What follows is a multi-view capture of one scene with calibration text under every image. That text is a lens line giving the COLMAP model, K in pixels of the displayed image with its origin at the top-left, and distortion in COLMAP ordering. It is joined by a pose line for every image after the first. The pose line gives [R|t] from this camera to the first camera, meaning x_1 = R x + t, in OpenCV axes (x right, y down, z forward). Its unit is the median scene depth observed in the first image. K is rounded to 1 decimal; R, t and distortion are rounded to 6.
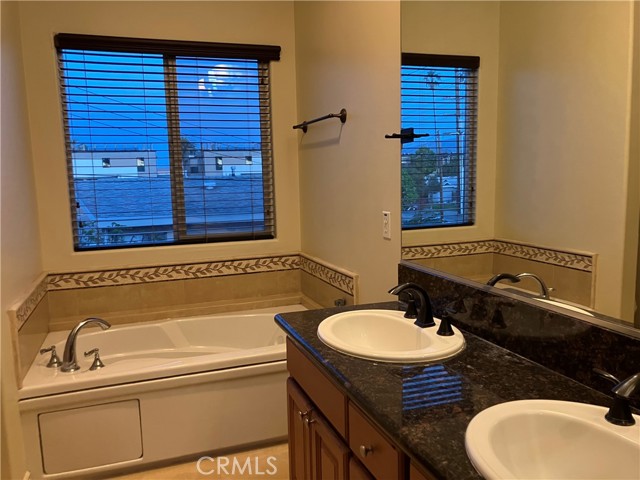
lens RADIAL K [[522.7, 0, 306.7], [0, 522.7, 237.5], [0, 0, 1]] dist [0.104328, -0.138652]
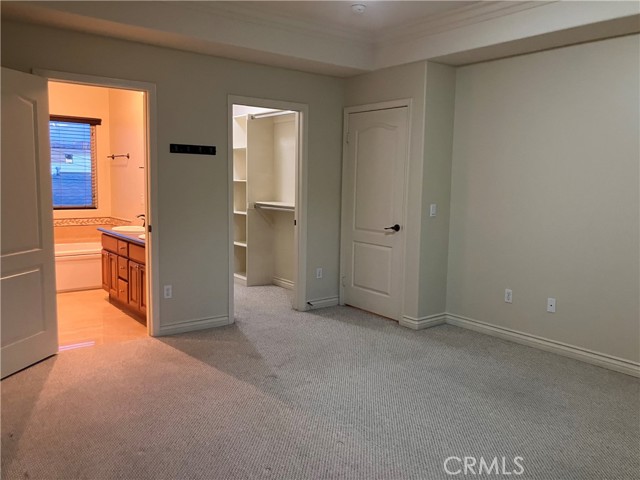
lens RADIAL K [[525.7, 0, 320.0], [0, 525.7, 240.0], [0, 0, 1]] dist [0.005094, 0.003446]
pose [[0.942742, 0.009354, 0.333393, 0.083983], [-0.007120, 0.999943, -0.007924, 0.147874], [-0.333448, 0.005096, 0.942755, -1.377802]]
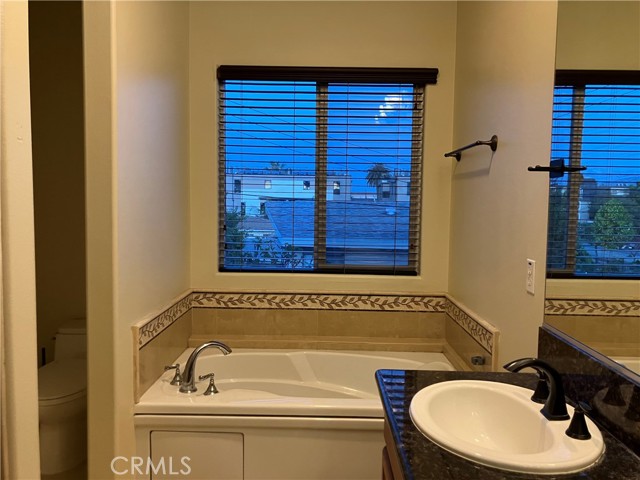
lens RADIAL K [[526.3, 0, 322.8], [0, 526.3, 230.8], [0, 0, 1]] dist [0.030511, -0.023490]
pose [[0.944570, 0.062381, -0.322330, 0.079538], [-0.081503, 0.995604, -0.046158, -0.021912], [0.318033, 0.069870, 0.945501, 0.086354]]
